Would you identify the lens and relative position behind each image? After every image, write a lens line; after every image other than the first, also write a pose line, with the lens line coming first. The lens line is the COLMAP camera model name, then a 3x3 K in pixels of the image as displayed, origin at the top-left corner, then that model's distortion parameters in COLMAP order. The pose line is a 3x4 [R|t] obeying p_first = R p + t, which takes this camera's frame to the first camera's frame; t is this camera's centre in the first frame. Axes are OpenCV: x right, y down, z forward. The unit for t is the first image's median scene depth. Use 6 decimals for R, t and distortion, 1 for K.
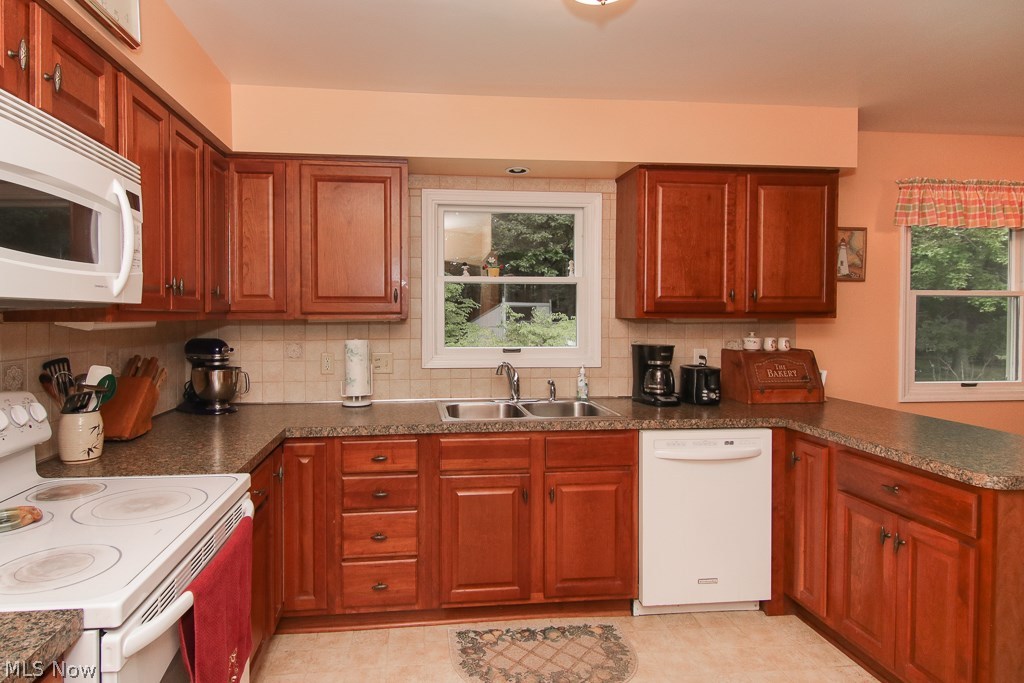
lens RADIAL K [[564.3, 0, 467.2], [0, 564.3, 324.2], [0, 0, 1]] dist [0.012677, -0.009052]
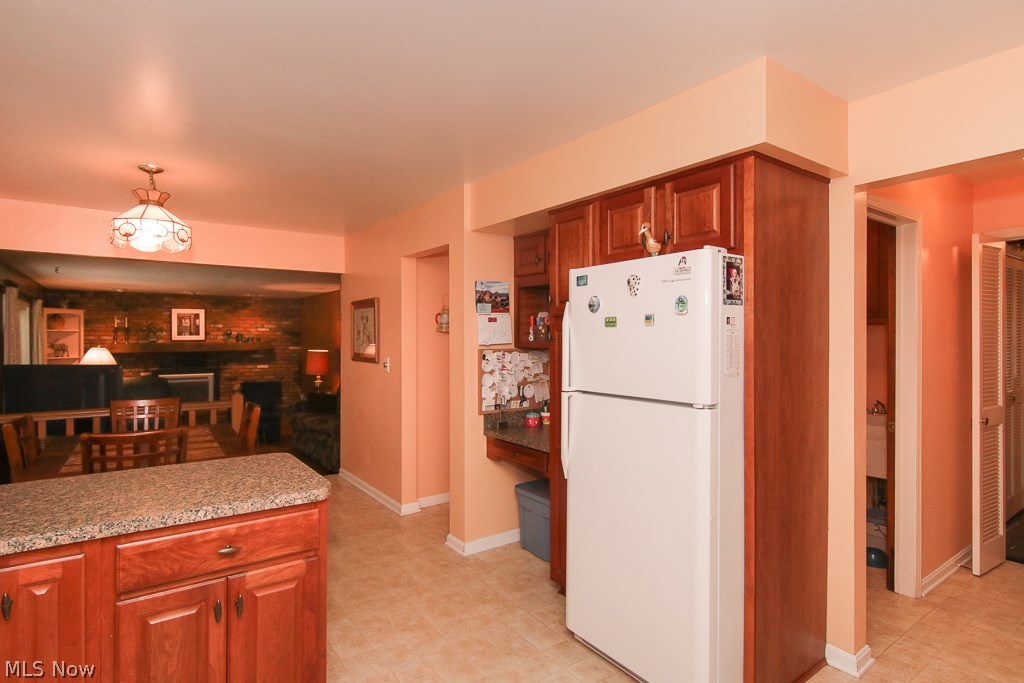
lens RADIAL K [[533.0, 0, 521.0], [0, 533.0, 338.7], [0, 0, 1]] dist [0.007473, -0.004984]
pose [[-0.517477, -0.004035, 0.855687, -0.133612], [0.014670, 0.999800, 0.013586, -0.027592], [-0.855571, 0.019583, -0.517315, 0.735783]]
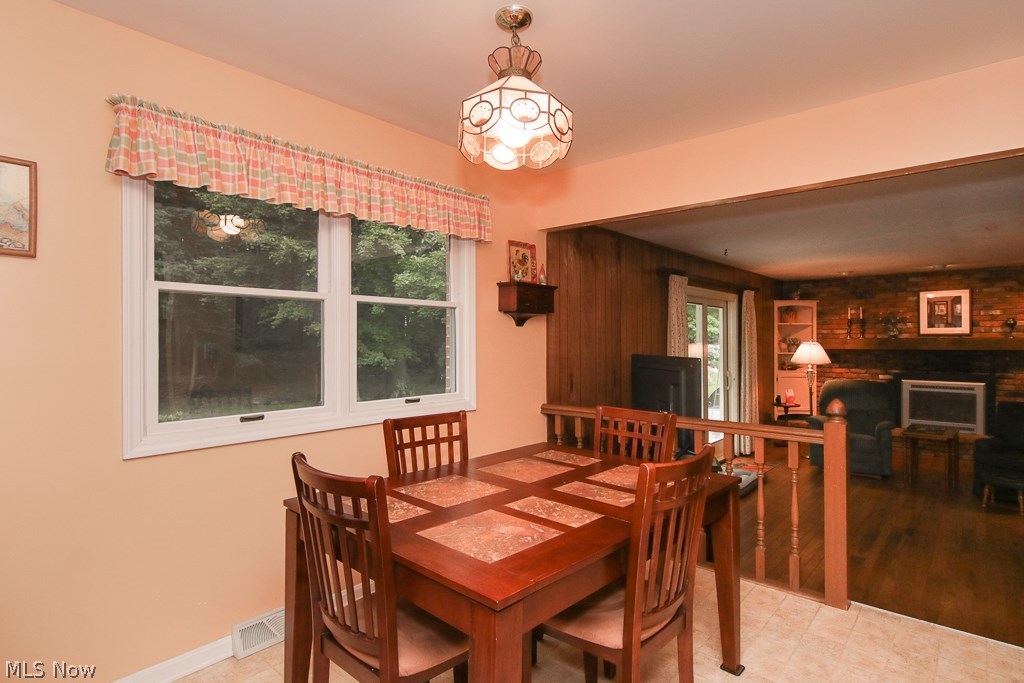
lens RADIAL K [[533.0, 0, 517.6], [0, 533.0, 342.0], [0, 0, 1]] dist [0.007473, -0.004984]
pose [[0.727939, -0.005470, 0.685620, 0.815350], [0.014248, 0.999873, -0.007149, 0.024590], [-0.685494, 0.014973, 0.727924, 0.331420]]
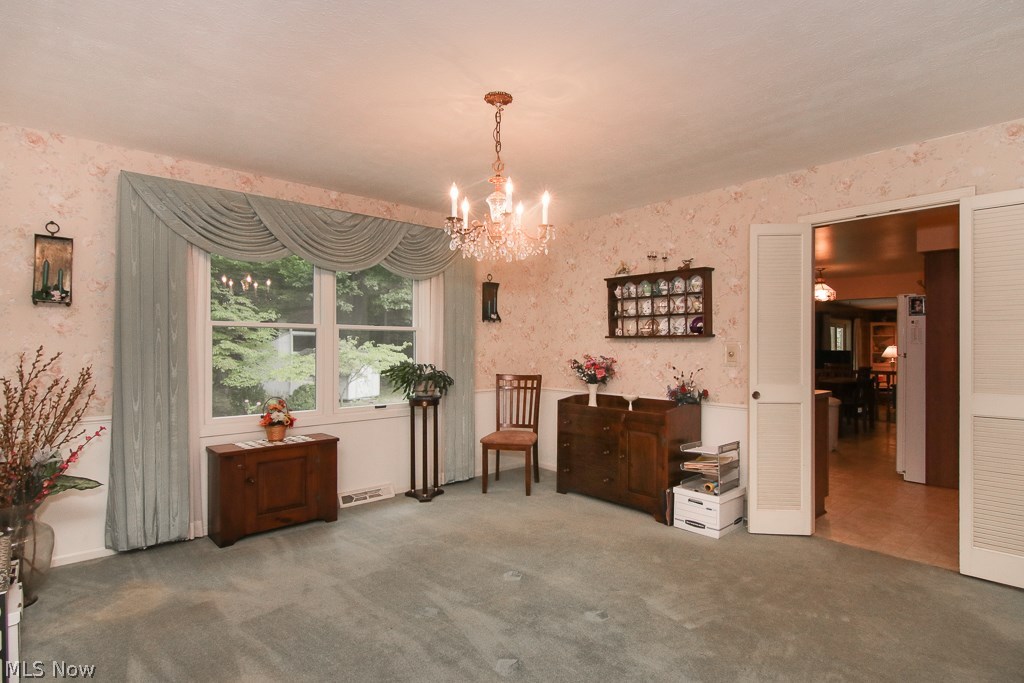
lens RADIAL K [[533.0, 0, 516.9], [0, 533.0, 344.6], [0, 0, 1]] dist [0.007473, -0.004984]
pose [[0.798463, 0.001394, 0.602042, -1.794976], [0.010169, 0.999823, -0.015801, 0.050856], [-0.601958, 0.018738, 0.798308, -0.499787]]
